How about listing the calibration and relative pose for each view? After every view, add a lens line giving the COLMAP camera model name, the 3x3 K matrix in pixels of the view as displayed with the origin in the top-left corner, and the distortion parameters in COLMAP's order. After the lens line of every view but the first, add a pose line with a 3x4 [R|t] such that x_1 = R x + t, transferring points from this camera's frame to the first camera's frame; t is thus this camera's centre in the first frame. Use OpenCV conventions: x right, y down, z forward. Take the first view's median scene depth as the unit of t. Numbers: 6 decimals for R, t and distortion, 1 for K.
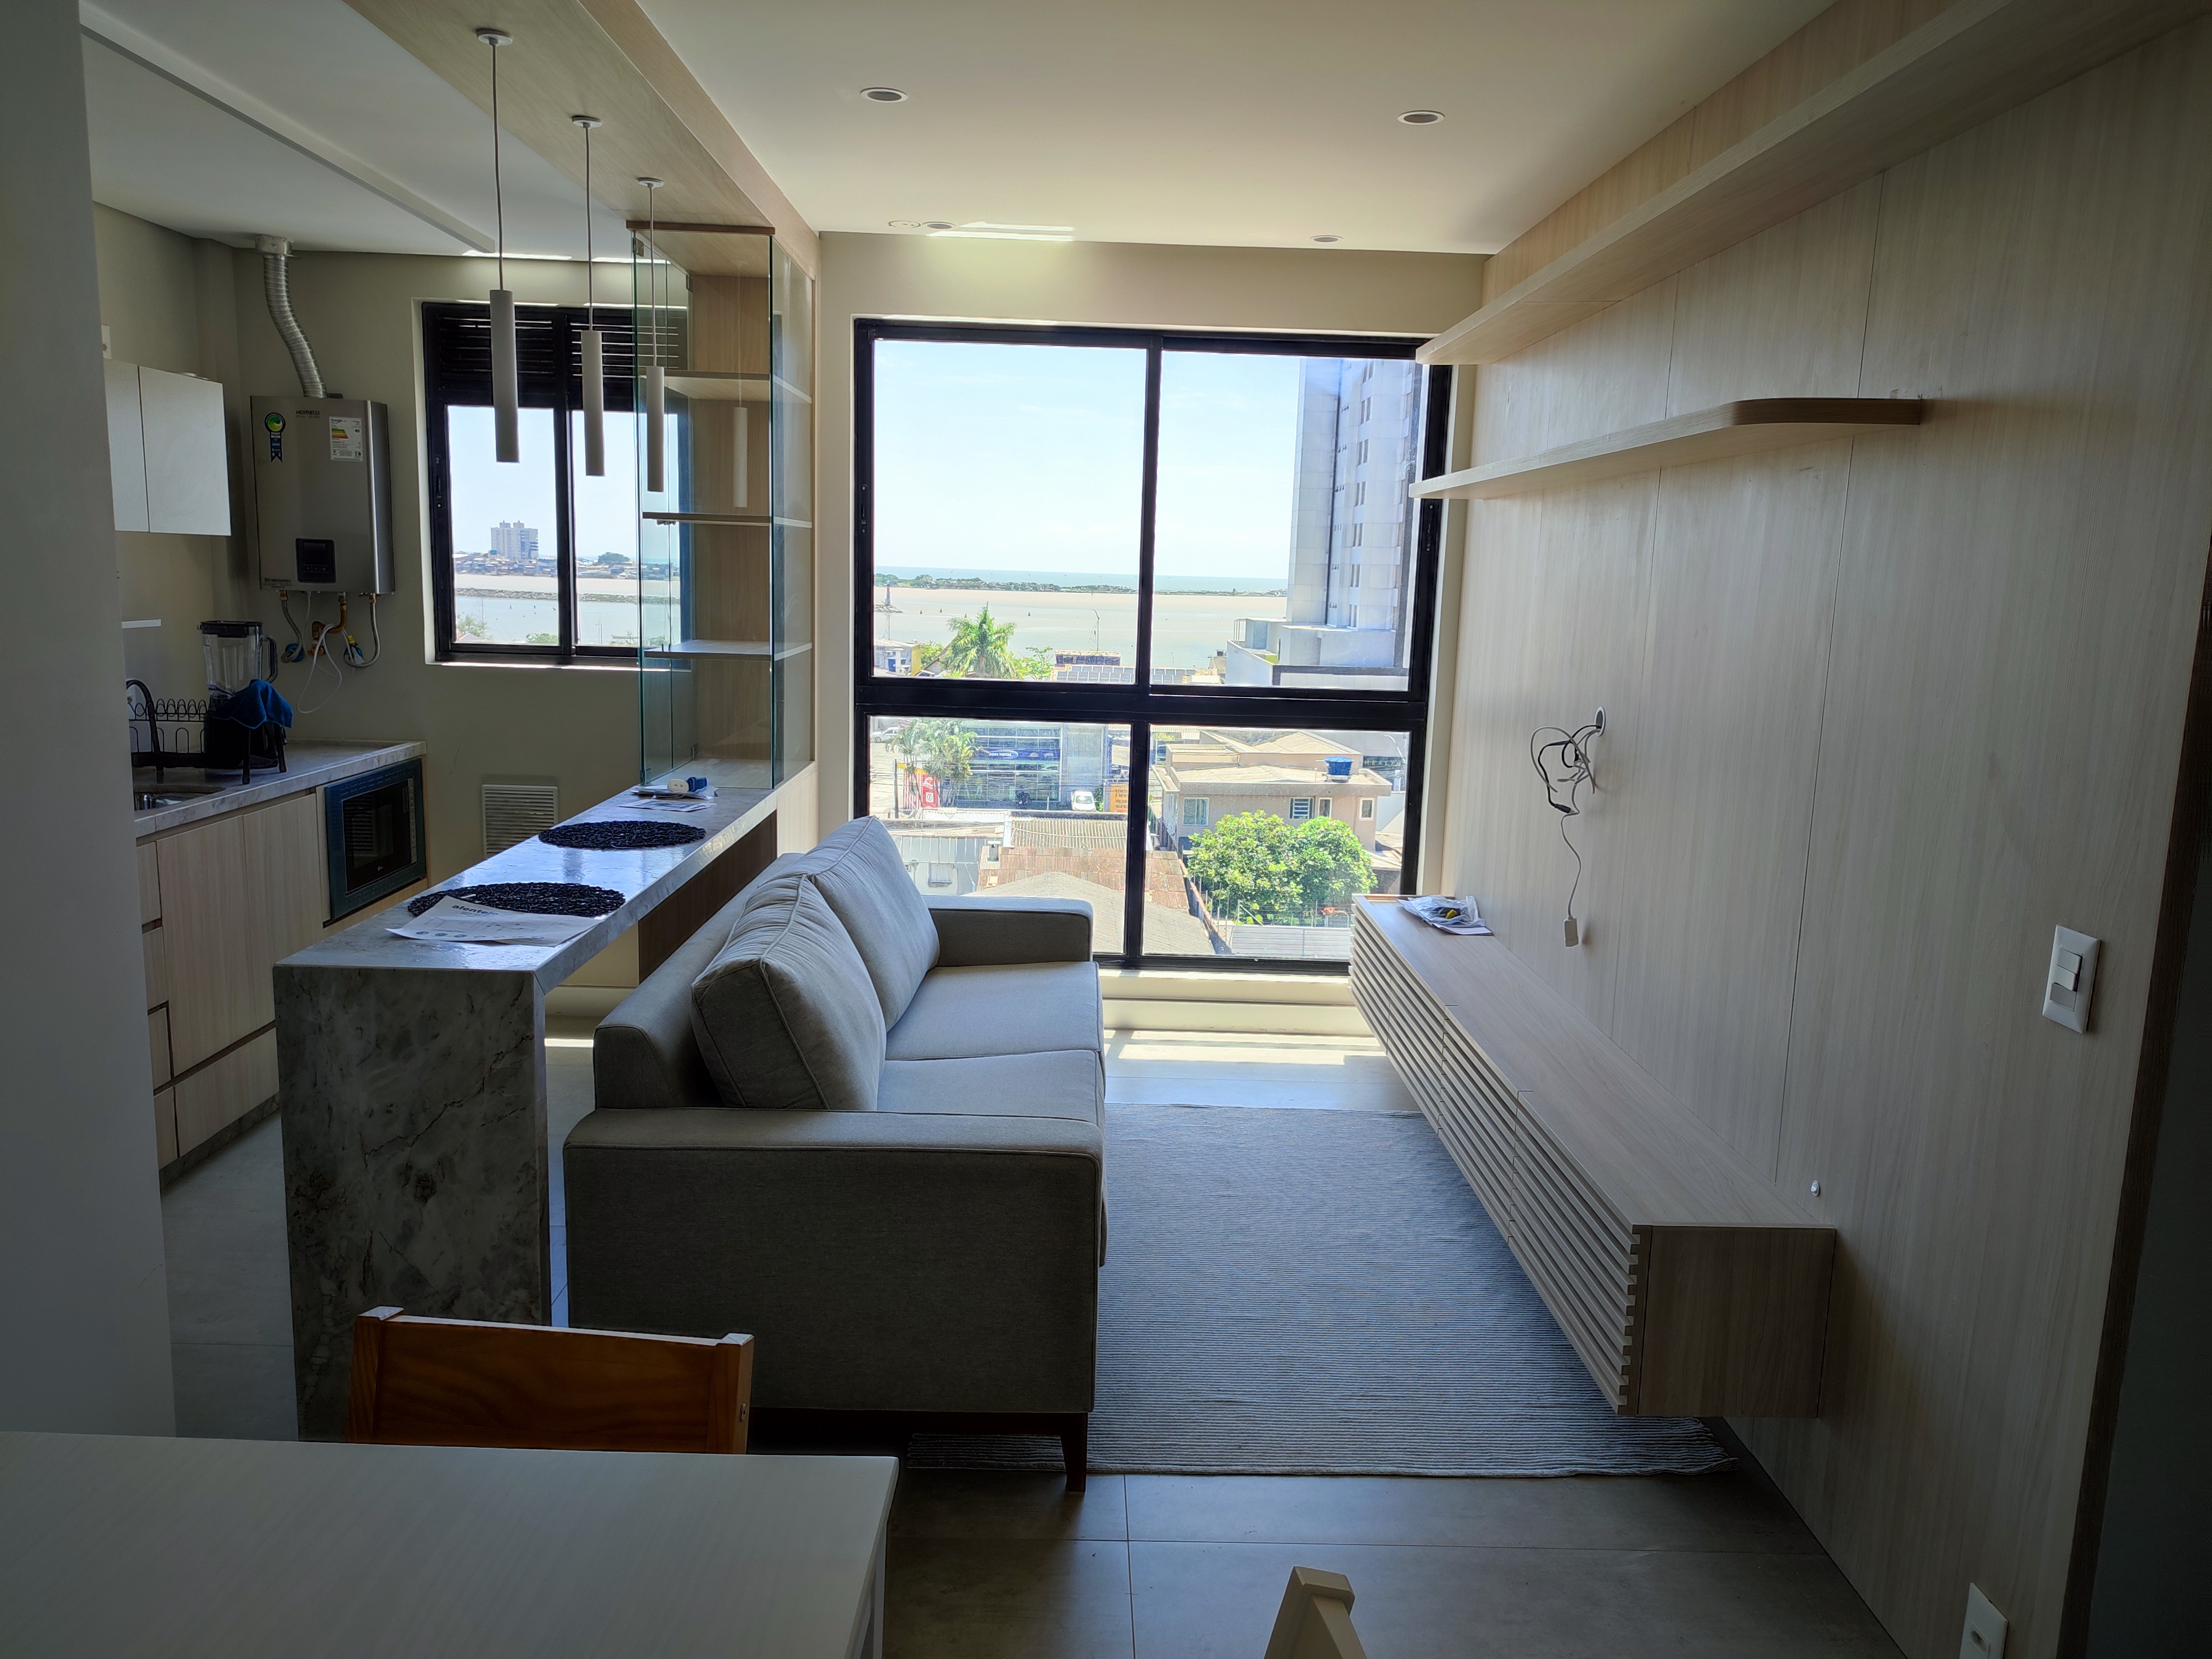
lens RADIAL K [[1585.4, 0, 1106.0], [0, 1585.4, 829.5], [0, 0, 1]] dist [0.013987, -0.022264]
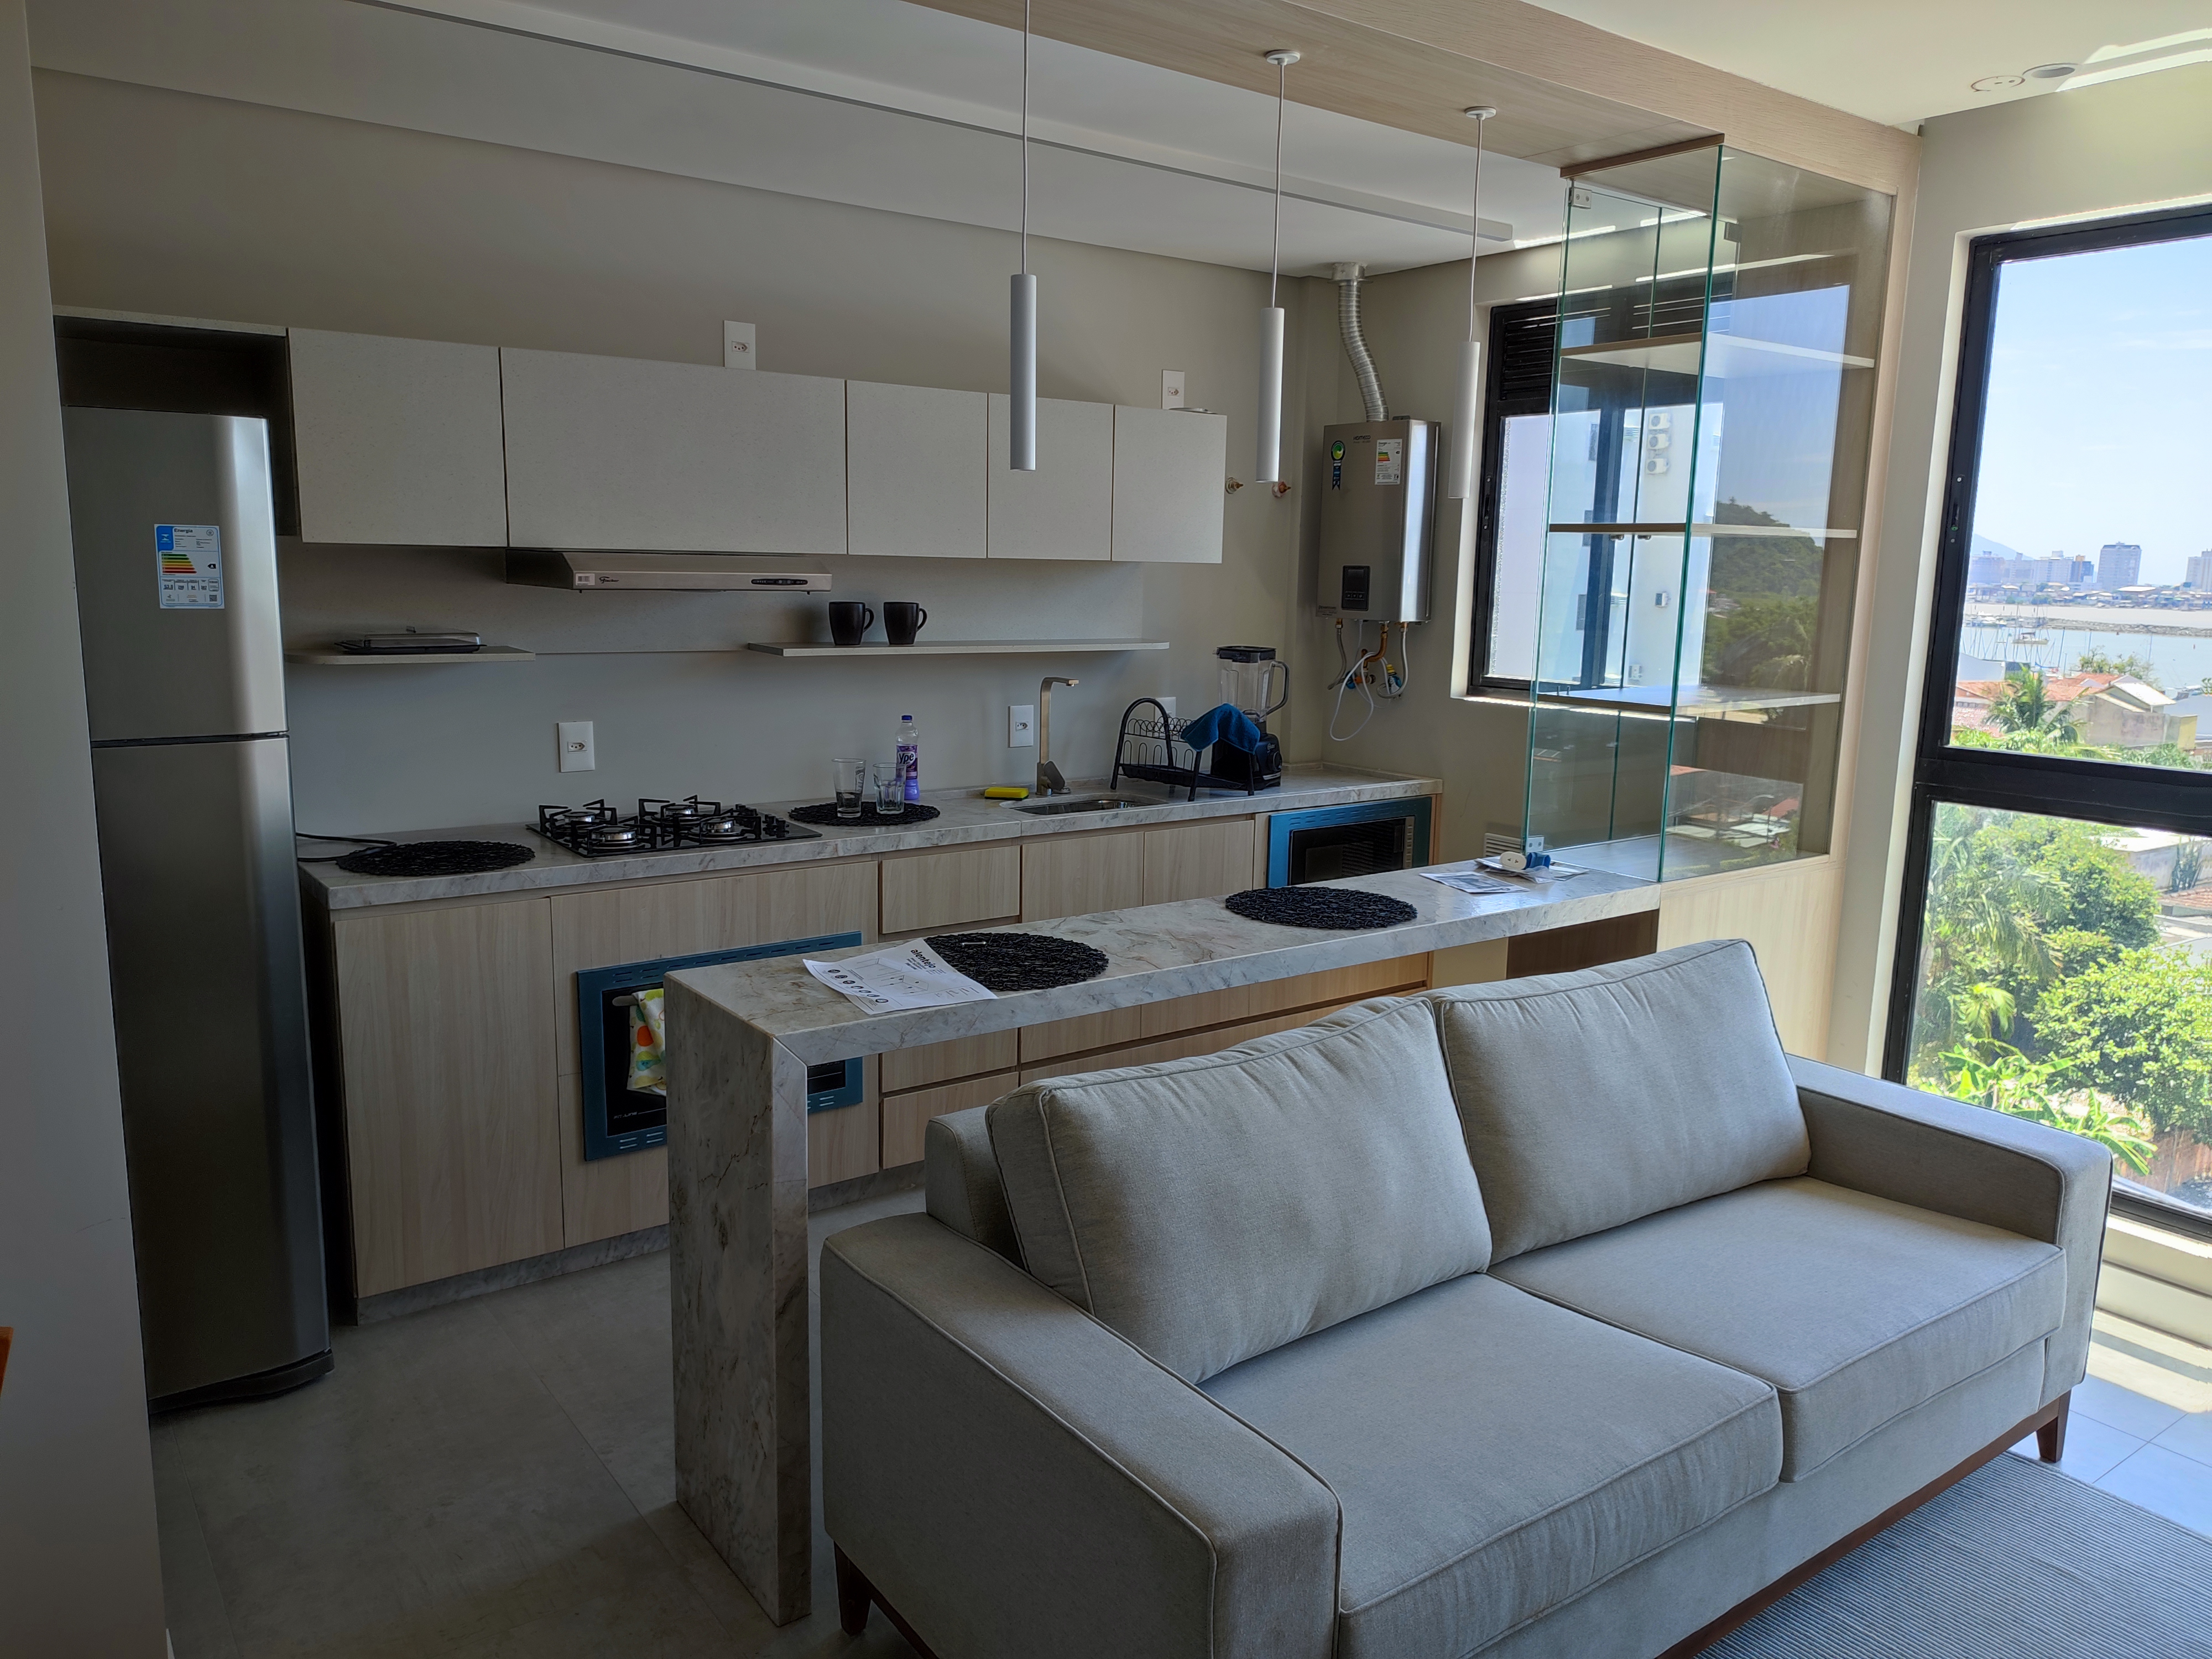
lens RADIAL K [[1585.4, 0, 1106.0], [0, 1585.4, 829.5], [0, 0, 1]] dist [0.013987, -0.022264]
pose [[0.574558, 0.116503, -0.810130, 0.230519], [-0.133491, 0.989902, 0.047681, -0.047193], [0.807504, 0.080750, 0.584308, 0.314373]]
